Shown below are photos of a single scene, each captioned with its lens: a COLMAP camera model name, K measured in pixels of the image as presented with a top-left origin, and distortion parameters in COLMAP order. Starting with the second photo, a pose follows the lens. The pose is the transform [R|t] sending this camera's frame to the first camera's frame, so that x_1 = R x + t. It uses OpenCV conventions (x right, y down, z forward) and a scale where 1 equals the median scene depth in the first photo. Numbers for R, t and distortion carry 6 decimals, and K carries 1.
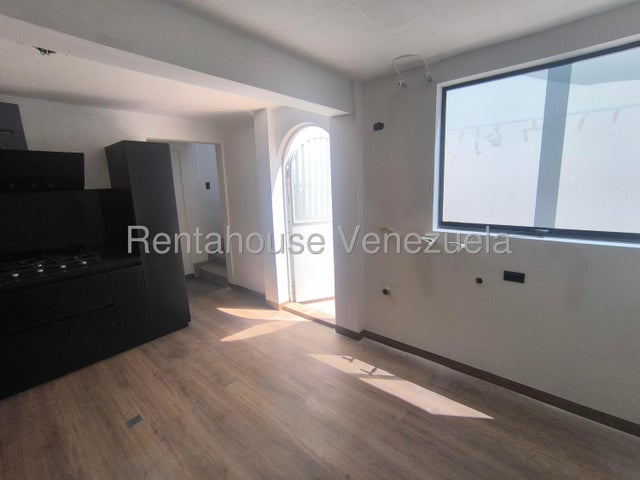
lens RADIAL K [[287.3, 0, 323.3], [0, 287.3, 238.3], [0, 0, 1]] dist [0.002140, -0.000016]
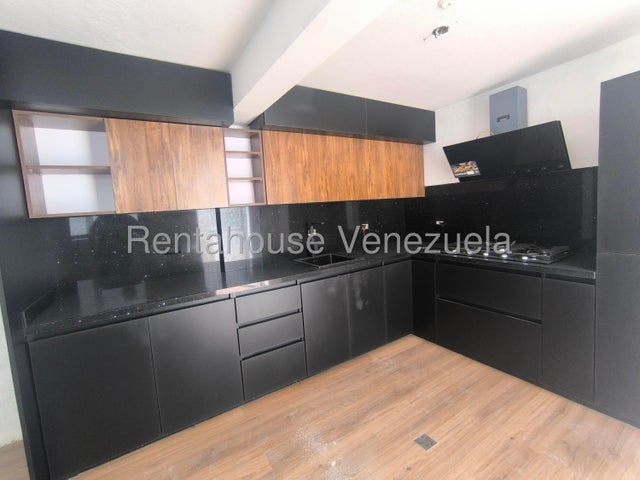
lens RADIAL K [[290.8, 0, 321.6], [0, 290.8, 236.1], [0, 0, 1]] dist [-0.012363, 0.005123]
pose [[-0.287468, 0.149451, -0.946059, 0.129352], [-0.112220, 0.975693, 0.188231, -0.076289], [0.951194, 0.160277, -0.263709, 0.707393]]
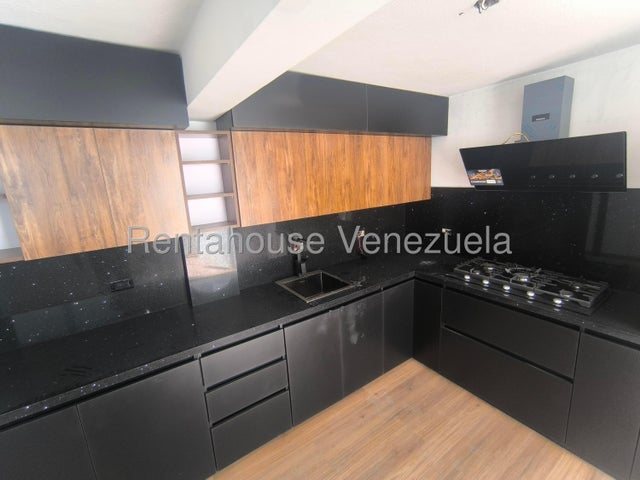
lens RADIAL K [[290.8, 0, 321.2], [0, 290.8, 236.1], [0, 0, 1]] dist [-0.012363, 0.005123]
pose [[-0.255552, 0.254965, -0.932569, -0.097122], [-0.124787, 0.947831, 0.293333, -0.210853], [0.958708, 0.191334, -0.210404, 0.626582]]
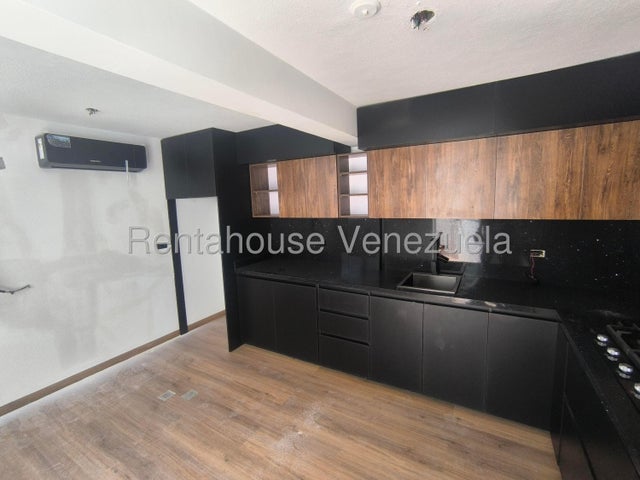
lens RADIAL K [[290.8, 0, 319.5], [0, 290.8, 236.2], [0, 0, 1]] dist [-0.012363, 0.005123]
pose [[-0.980540, 0.092097, -0.173376, -0.405190], [0.030933, 0.944582, 0.326814, -0.280008], [0.193867, 0.315091, -0.929050, 1.282966]]
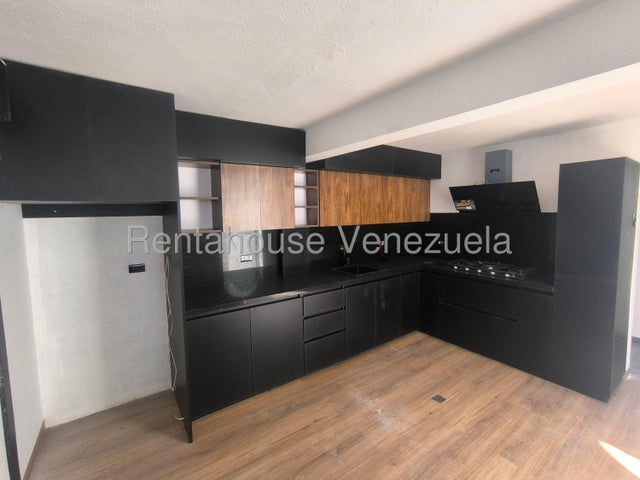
lens RADIAL K [[290.8, 0, 322.5], [0, 290.8, 237.6], [0, 0, 1]] dist [-0.012363, 0.005123]
pose [[-0.235808, 0.126306, -0.963557, 0.495929], [-0.166736, 0.971556, 0.168159, -0.148090], [0.957389, 0.200313, -0.208042, 0.539449]]
